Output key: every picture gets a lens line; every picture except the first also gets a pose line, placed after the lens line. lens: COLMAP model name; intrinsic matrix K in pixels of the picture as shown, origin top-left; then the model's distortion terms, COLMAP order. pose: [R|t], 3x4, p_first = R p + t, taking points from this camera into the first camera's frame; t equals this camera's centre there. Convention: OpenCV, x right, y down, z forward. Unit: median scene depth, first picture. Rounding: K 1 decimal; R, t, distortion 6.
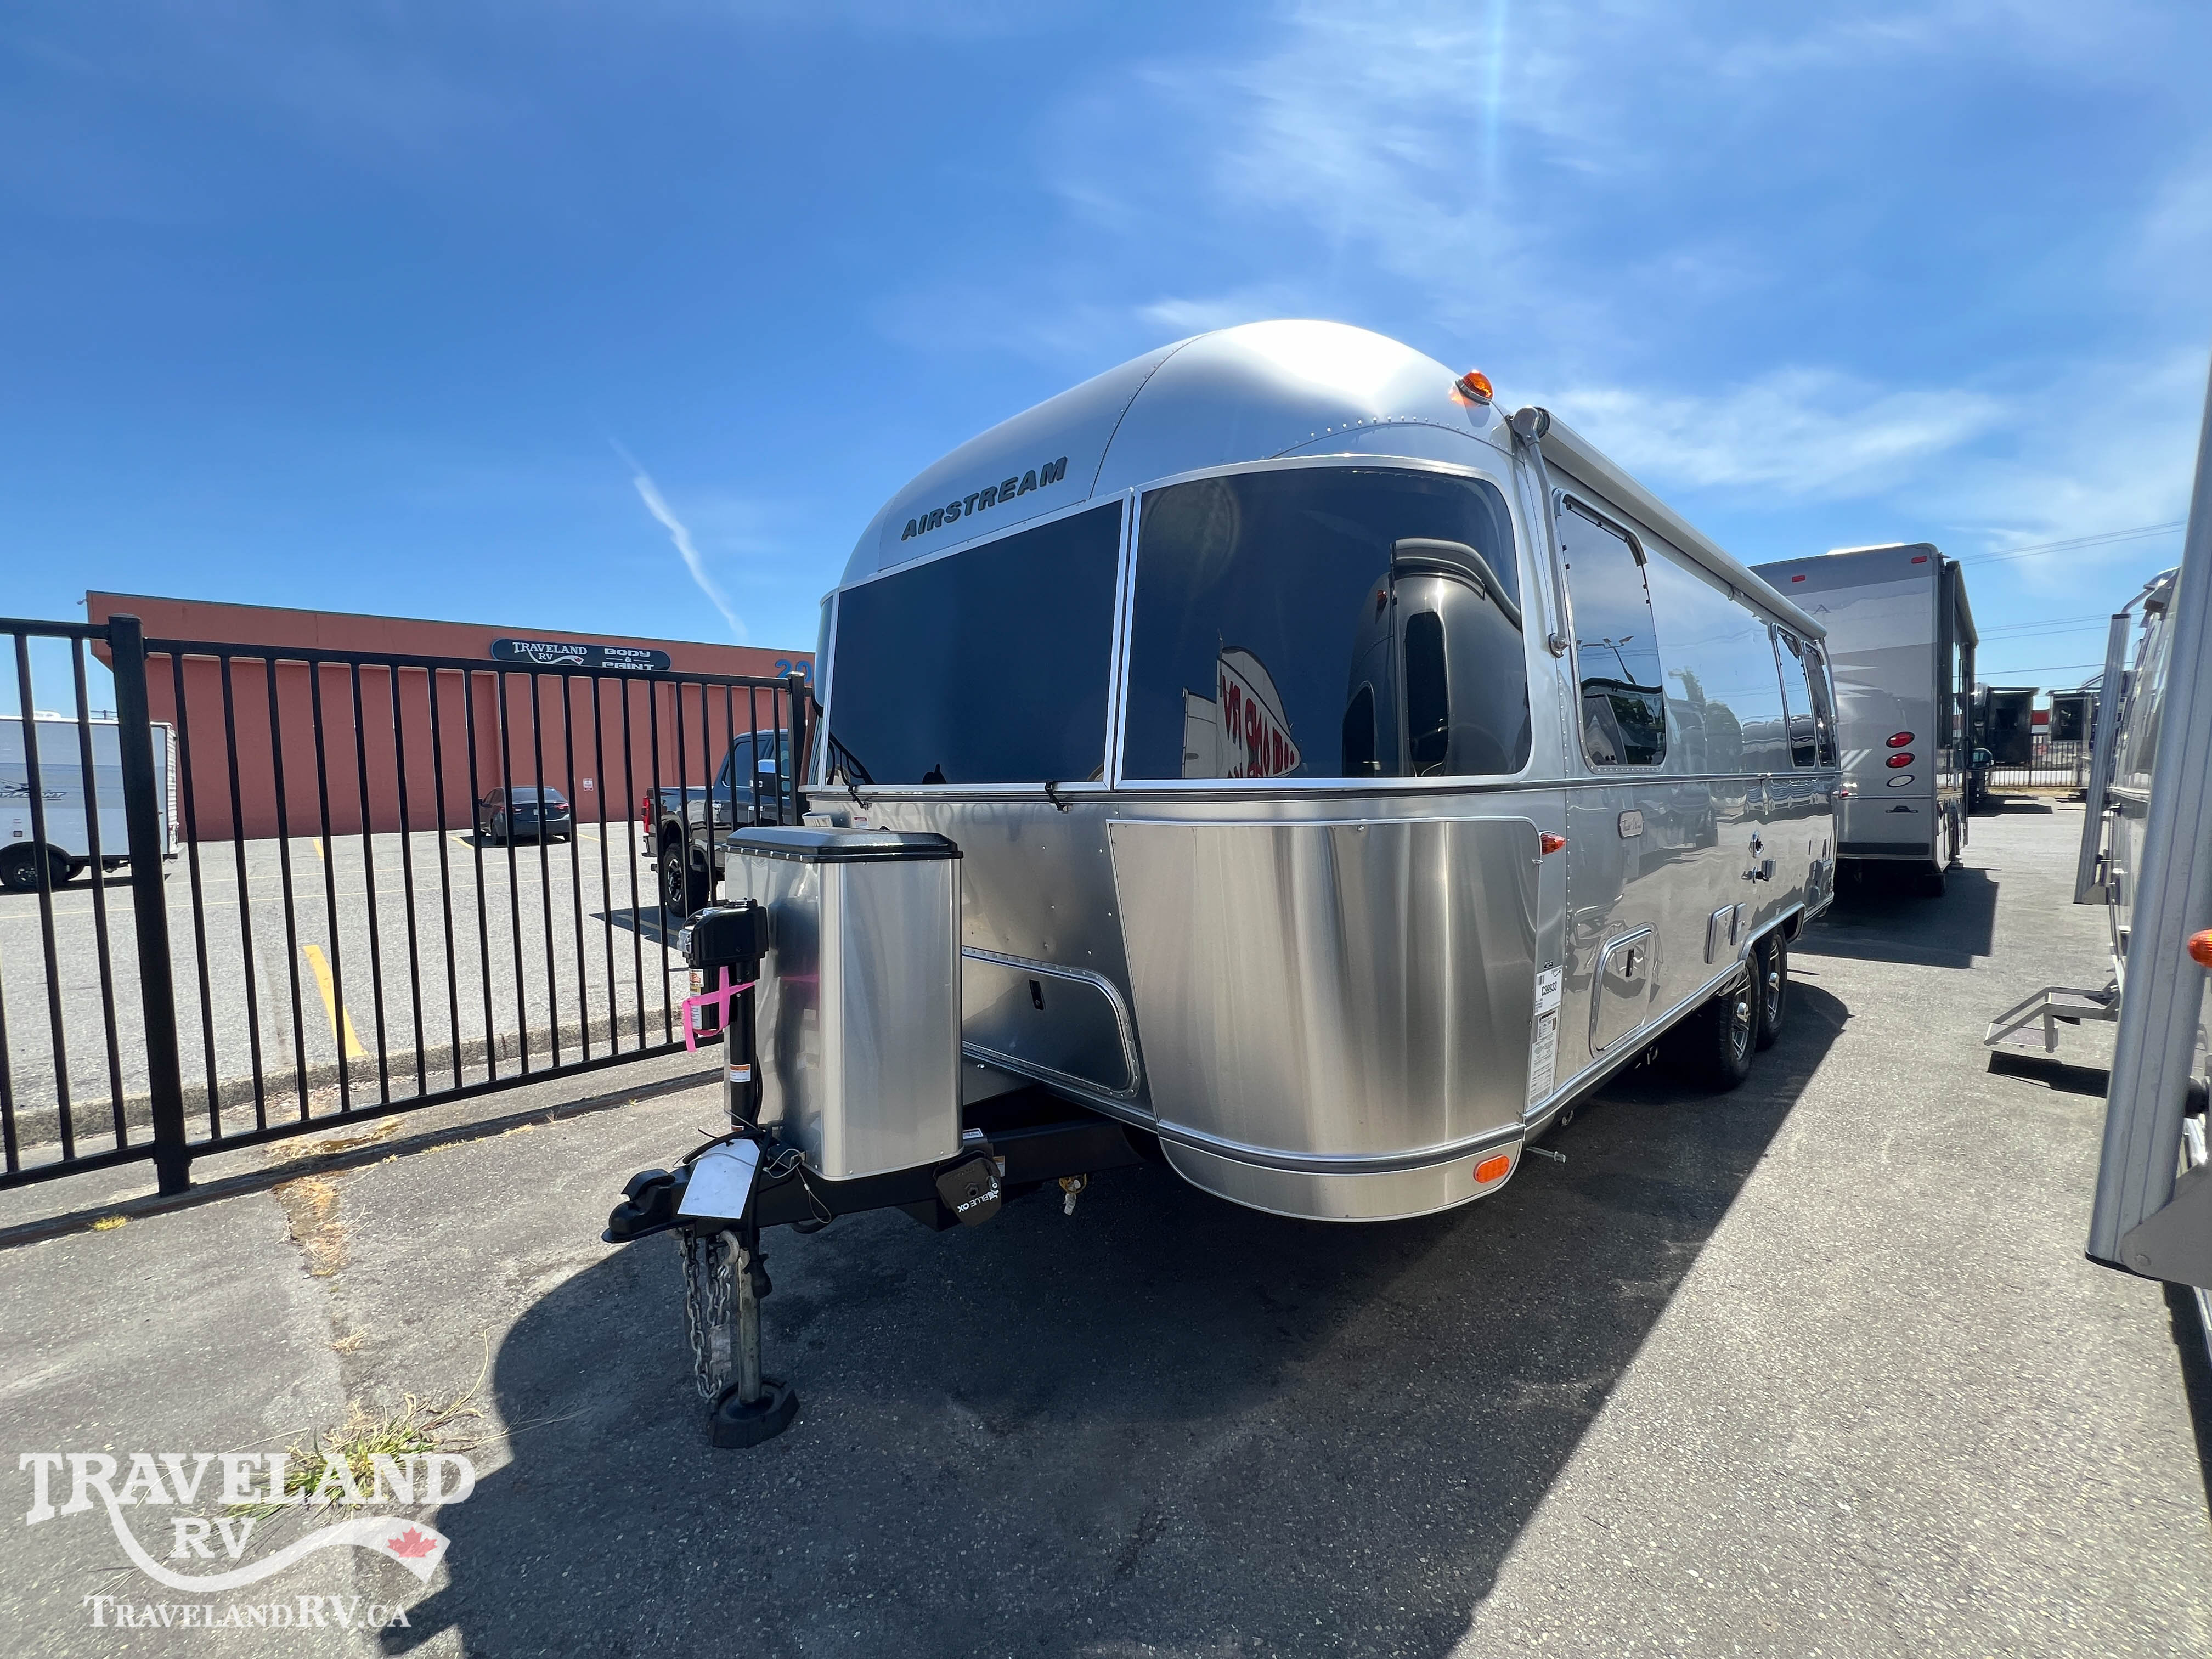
lens RADIAL K [[887.0, 0, 1103.1], [0, 887.0, 827.1], [0, 0, 1]] dist [-0.003370, 0.000533]
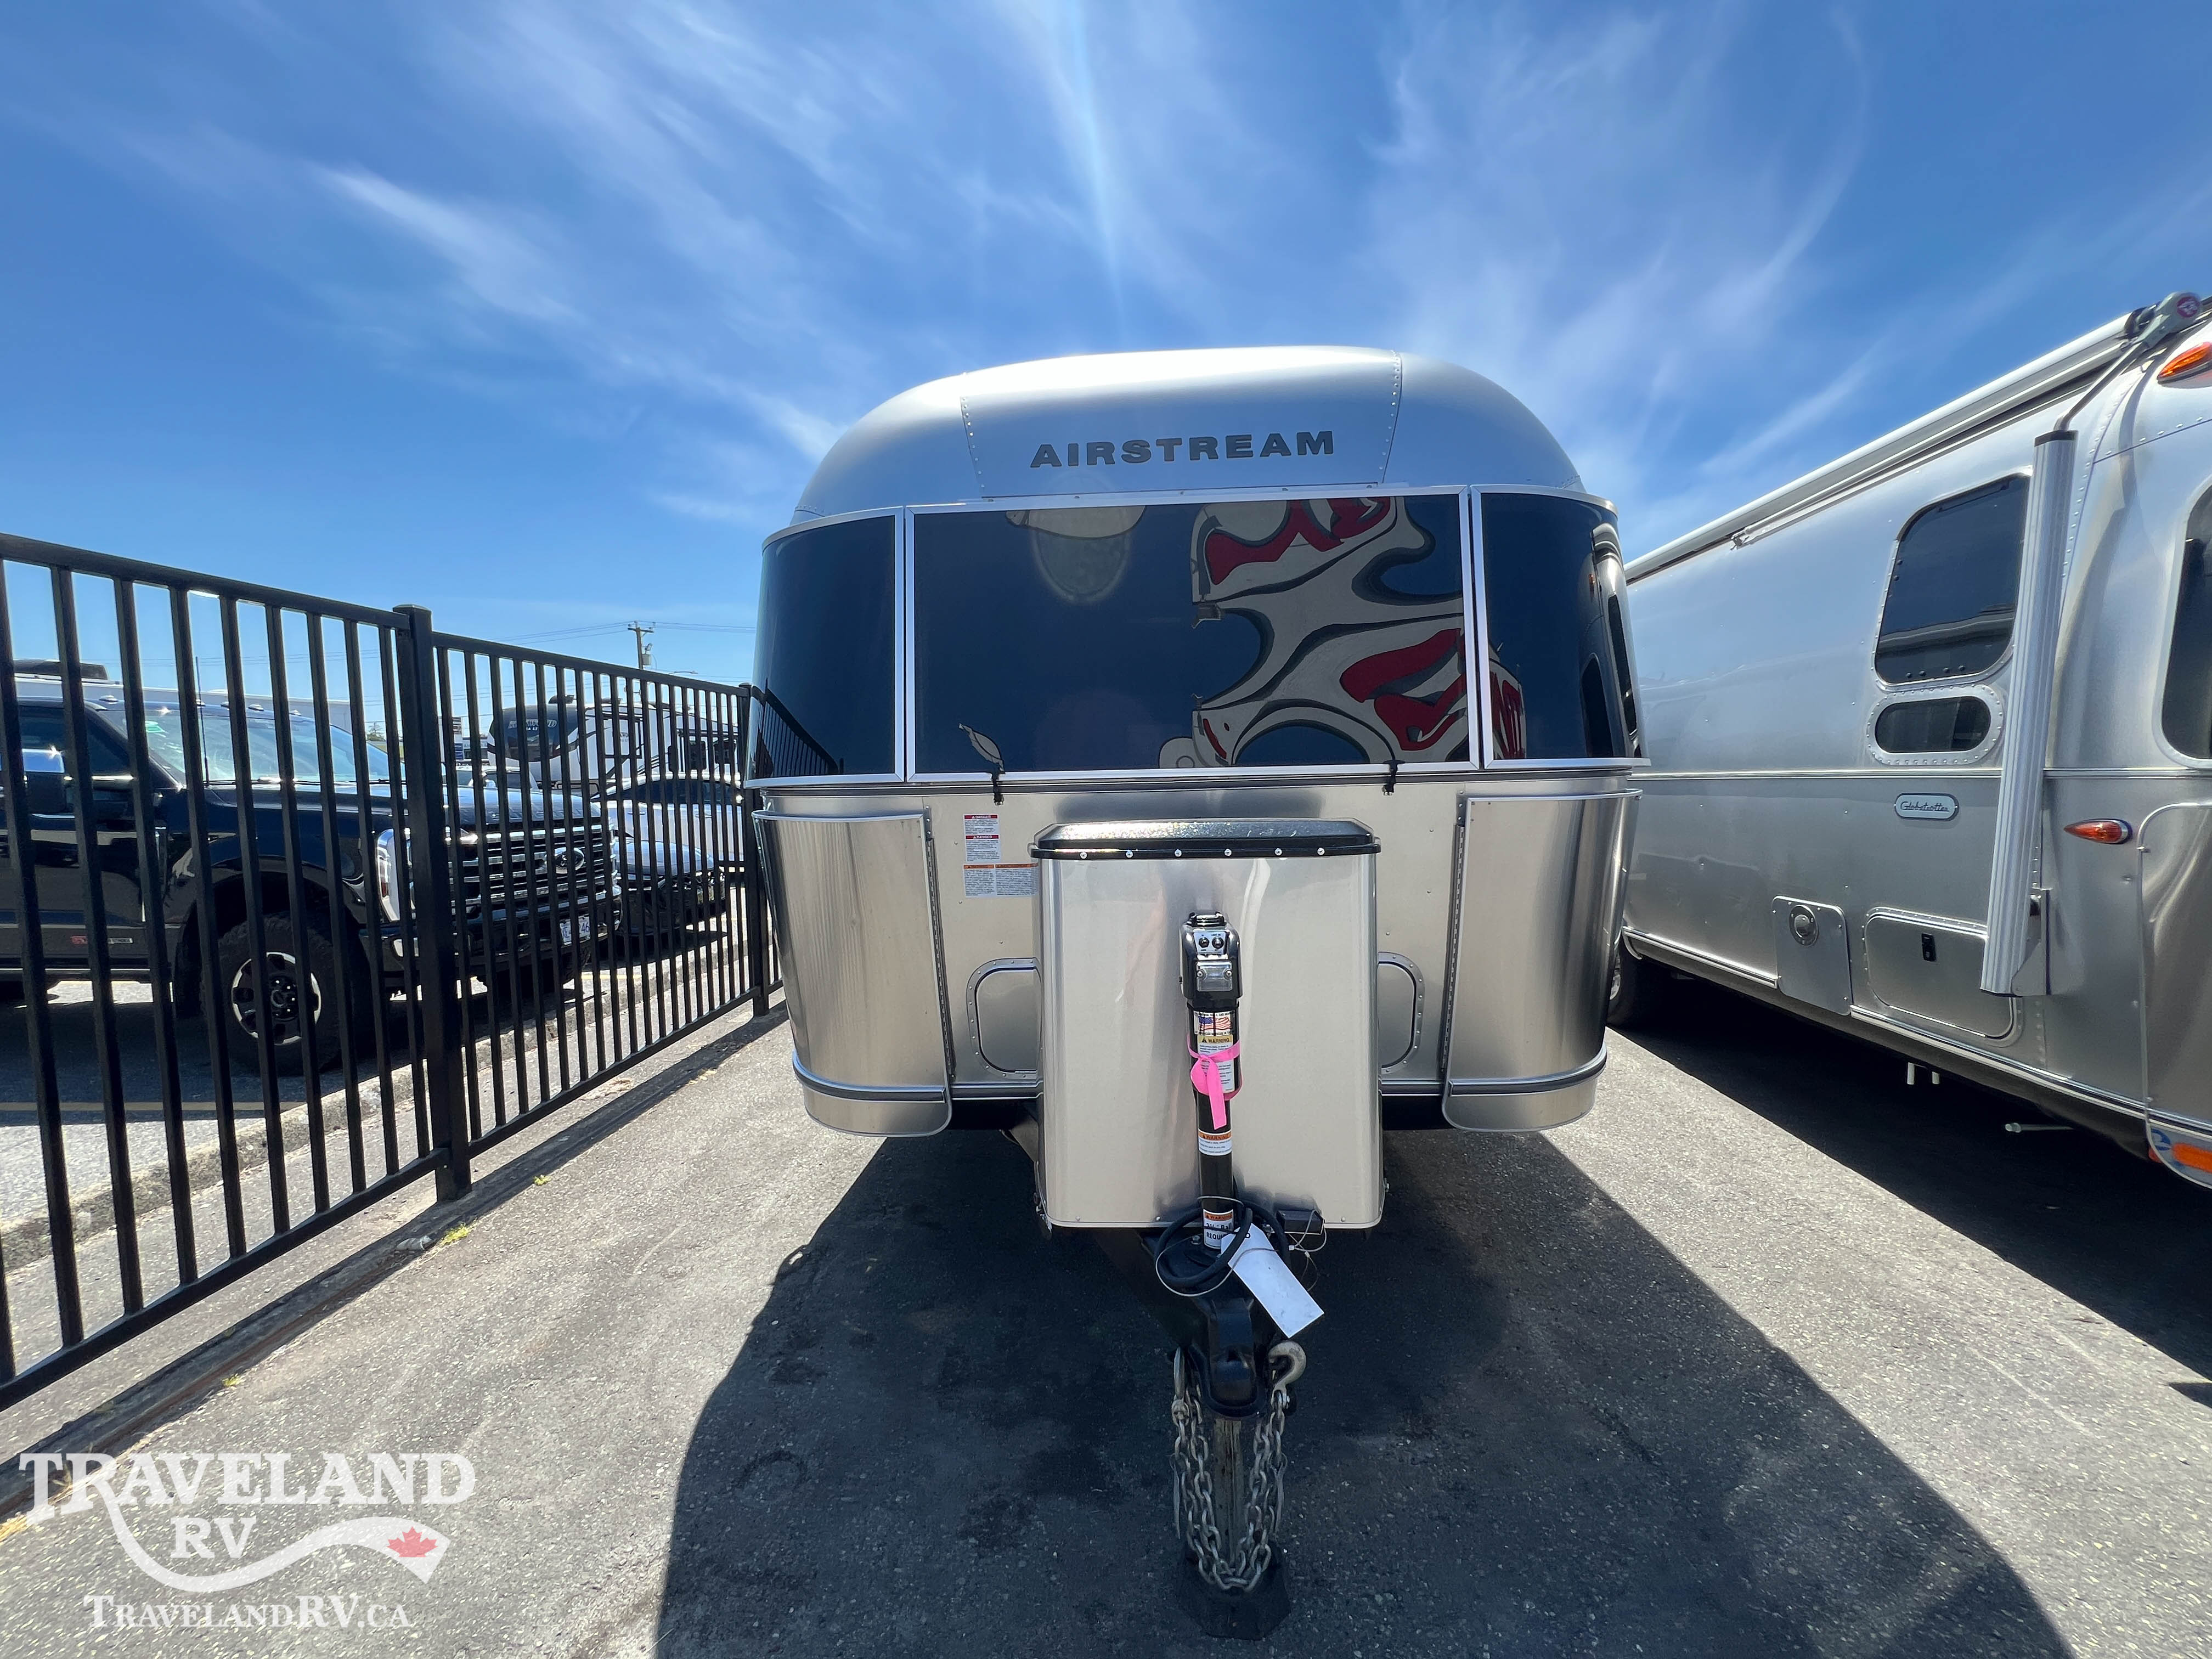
lens RADIAL K [[886.0, 0, 1111.0], [0, 886.0, 822.8], [0, 0, 1]] dist [-0.002873, 0.000380]
pose [[0.733710, -0.037869, 0.678406, -0.759083], [0.043726, 0.999008, 0.008474, -0.004843], [-0.678054, 0.023447, 0.734638, 0.386976]]
